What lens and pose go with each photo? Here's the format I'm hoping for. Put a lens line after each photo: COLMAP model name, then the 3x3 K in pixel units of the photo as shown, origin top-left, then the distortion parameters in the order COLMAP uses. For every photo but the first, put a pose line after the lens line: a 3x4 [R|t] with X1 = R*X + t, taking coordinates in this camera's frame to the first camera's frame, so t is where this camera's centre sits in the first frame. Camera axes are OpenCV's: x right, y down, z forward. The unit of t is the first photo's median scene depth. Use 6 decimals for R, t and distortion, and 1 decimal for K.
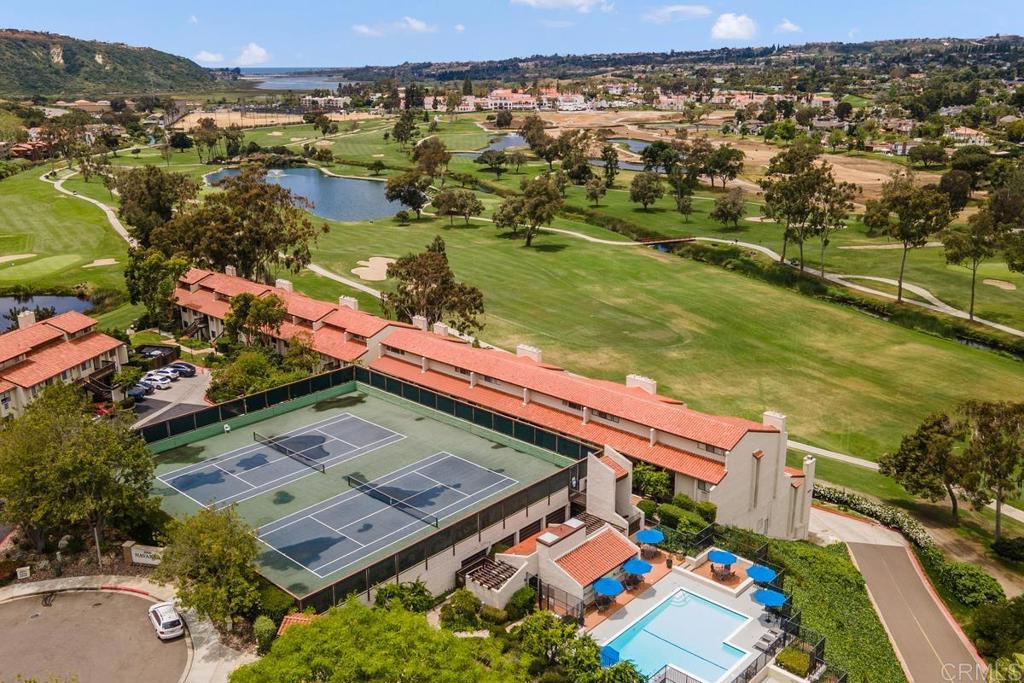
lens RADIAL K [[904.3, 0, 513.6], [0, 904.3, 338.2], [0, 0, 1]] dist [0.034851, 0.003274]
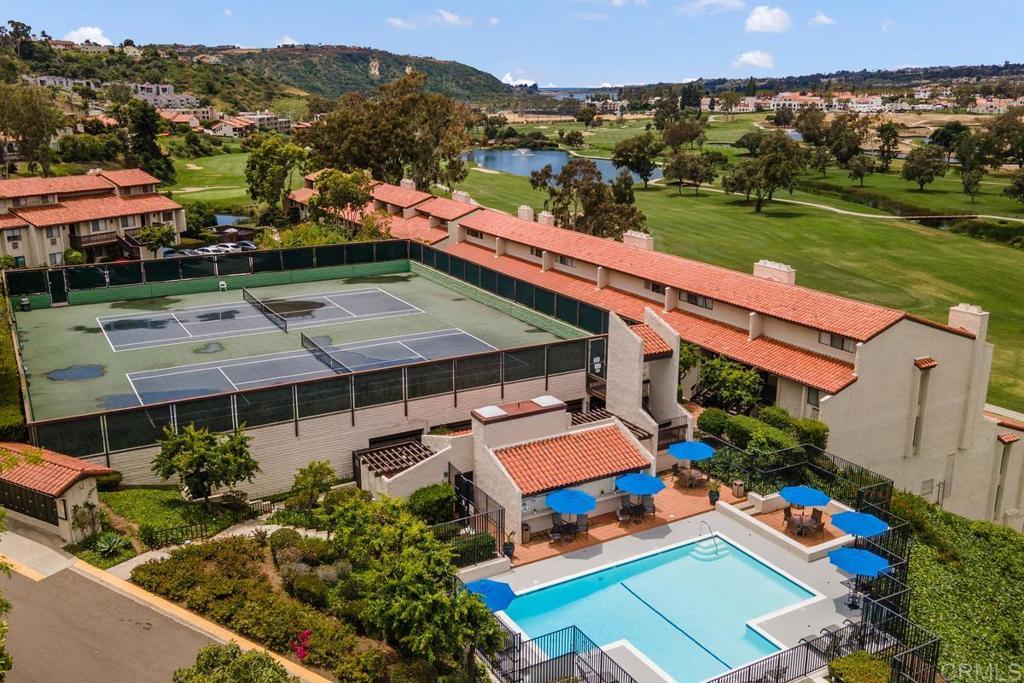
lens RADIAL K [[904.3, 0, 509.4], [0, 904.3, 342.1], [0, 0, 1]] dist [0.034851, 0.003274]
pose [[0.951042, 0.086106, -0.296826, 0.083354], [-0.090624, 0.995884, -0.001465, 0.063024], [0.295478, 0.028293, 0.954931, 0.153348]]
